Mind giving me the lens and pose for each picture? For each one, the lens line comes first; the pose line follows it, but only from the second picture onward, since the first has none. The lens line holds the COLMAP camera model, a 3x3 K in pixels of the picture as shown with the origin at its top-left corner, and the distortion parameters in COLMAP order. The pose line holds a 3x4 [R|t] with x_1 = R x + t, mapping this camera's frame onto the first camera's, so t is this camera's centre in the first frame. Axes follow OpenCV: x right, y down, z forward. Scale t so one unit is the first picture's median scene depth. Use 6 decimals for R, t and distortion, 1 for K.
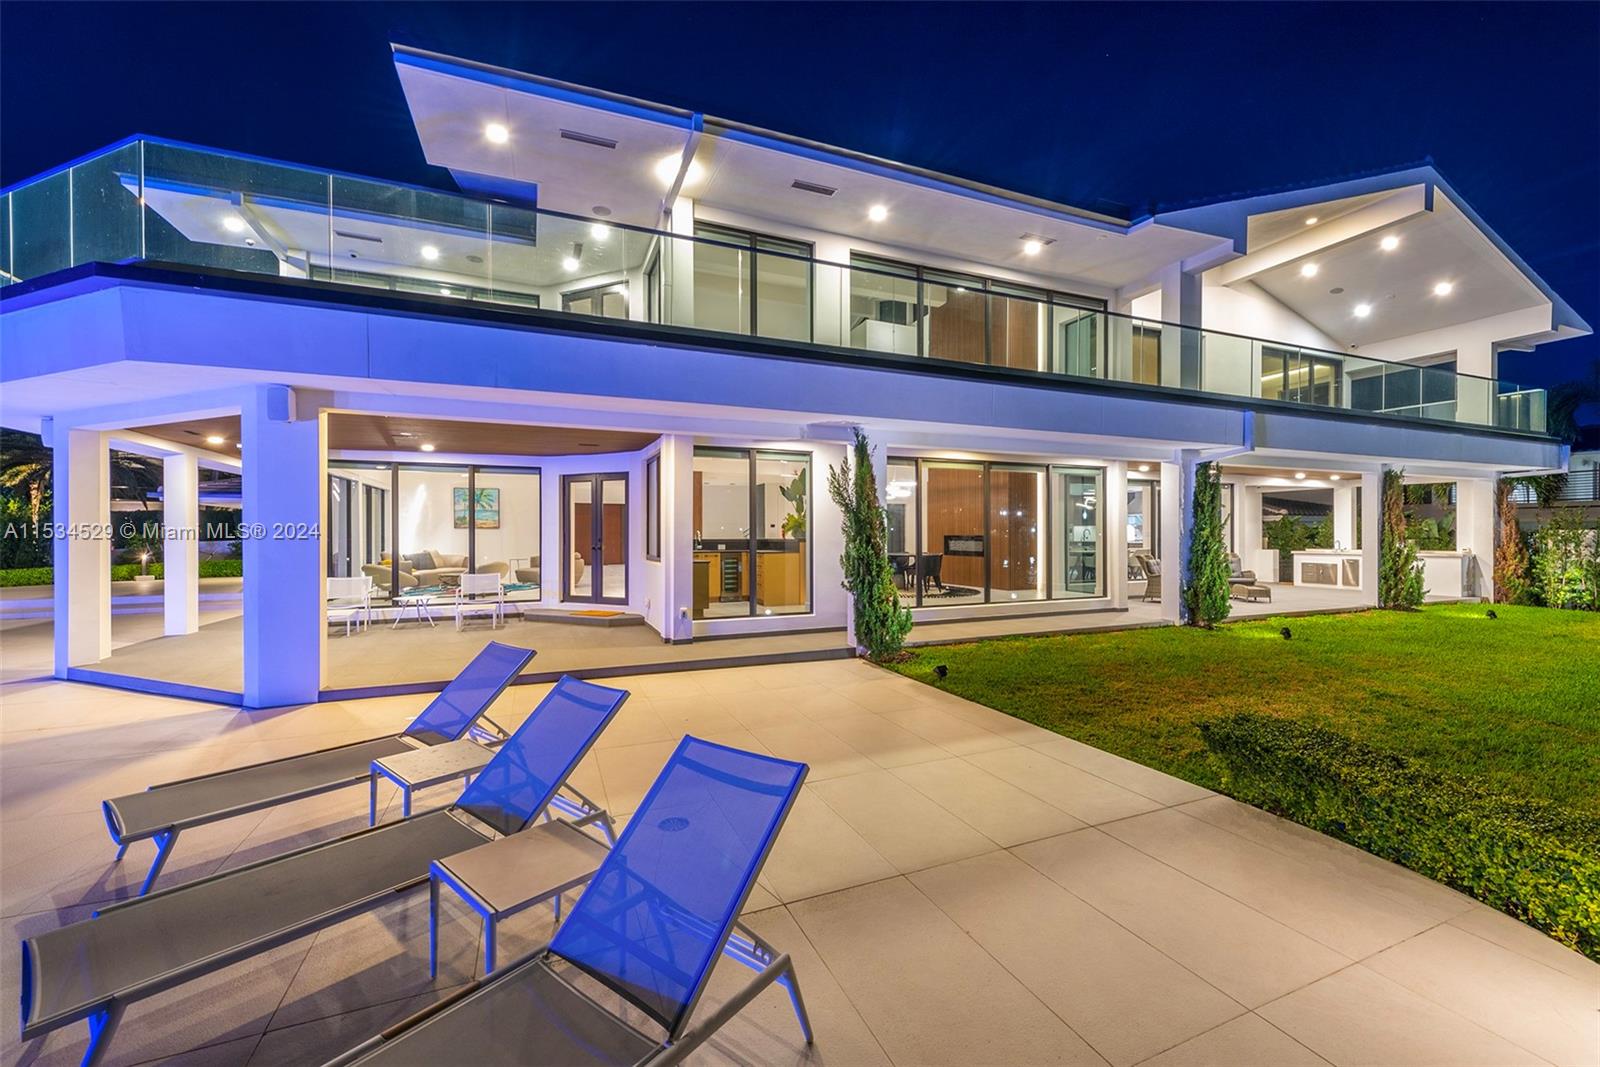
lens RADIAL K [[654.8, 0, 802.9], [0, 654.8, 532.9], [0, 0, 1]] dist [0.001224, -0.000173]
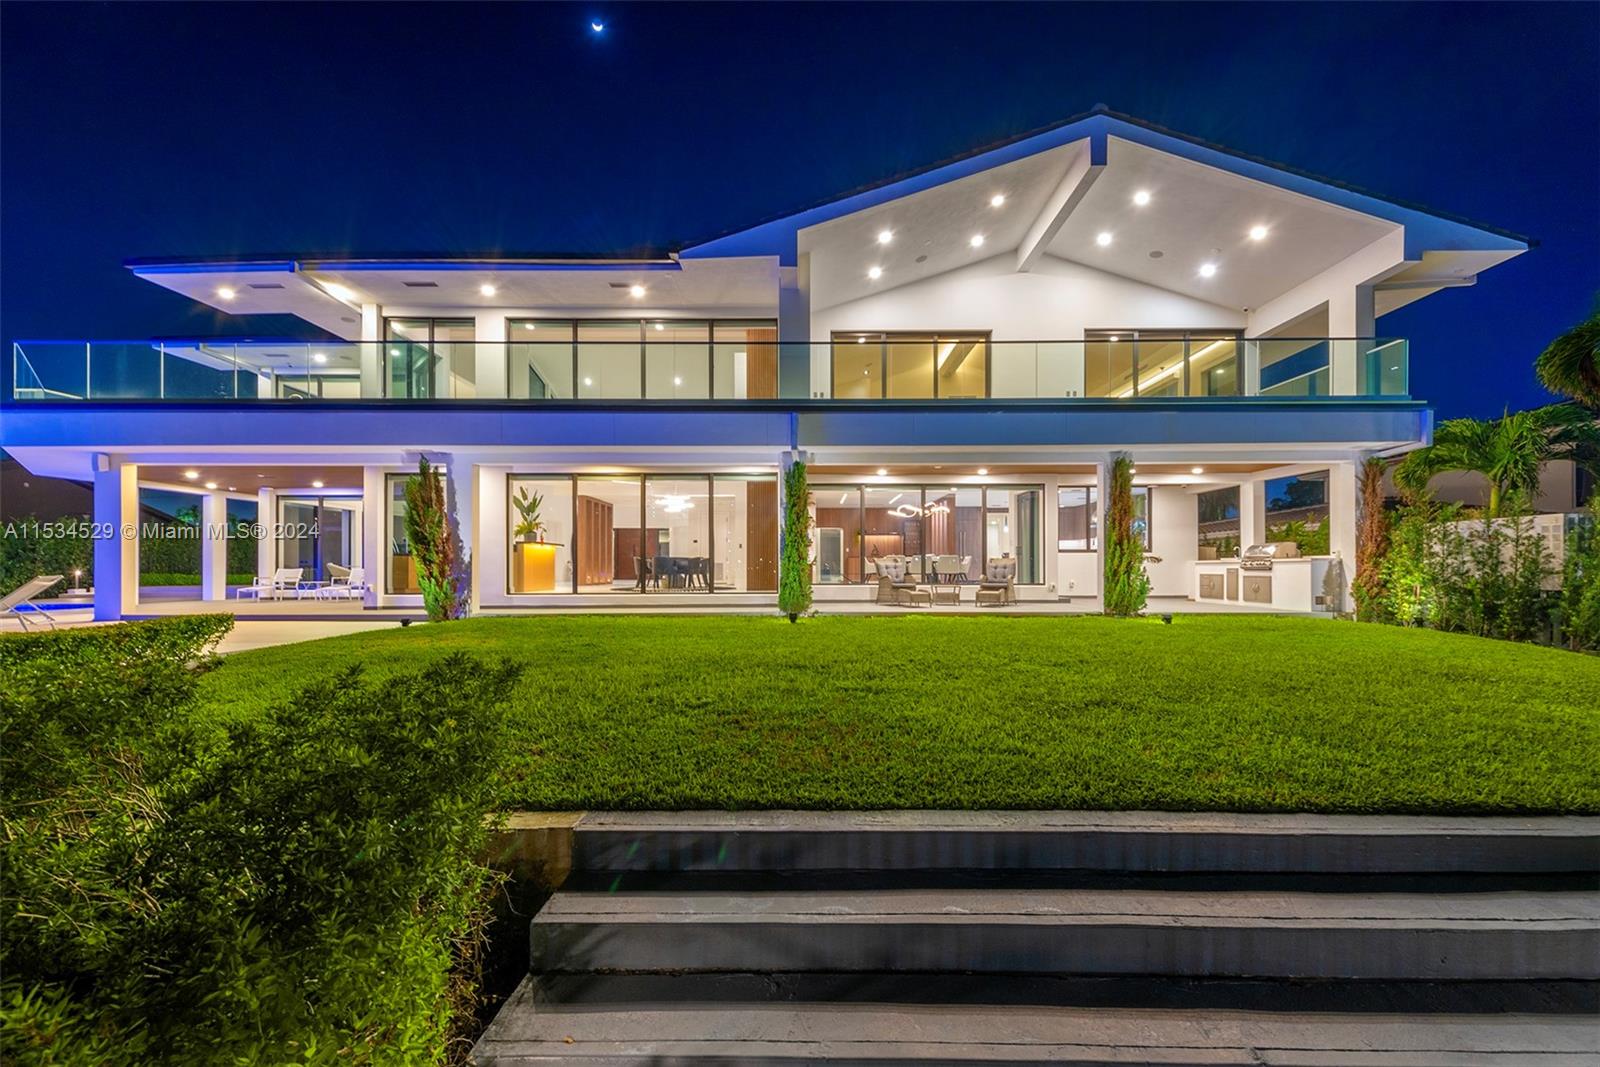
lens RADIAL K [[654.8, 0, 829.0], [0, 654.8, 566.3], [0, 0, 1]] dist [0.001224, -0.000173]
pose [[0.924244, -0.001854, -0.381798, 0.799456], [-0.000829, 0.999976, -0.006864, 0.050384], [0.381802, 0.006660, 0.924220, 0.024695]]
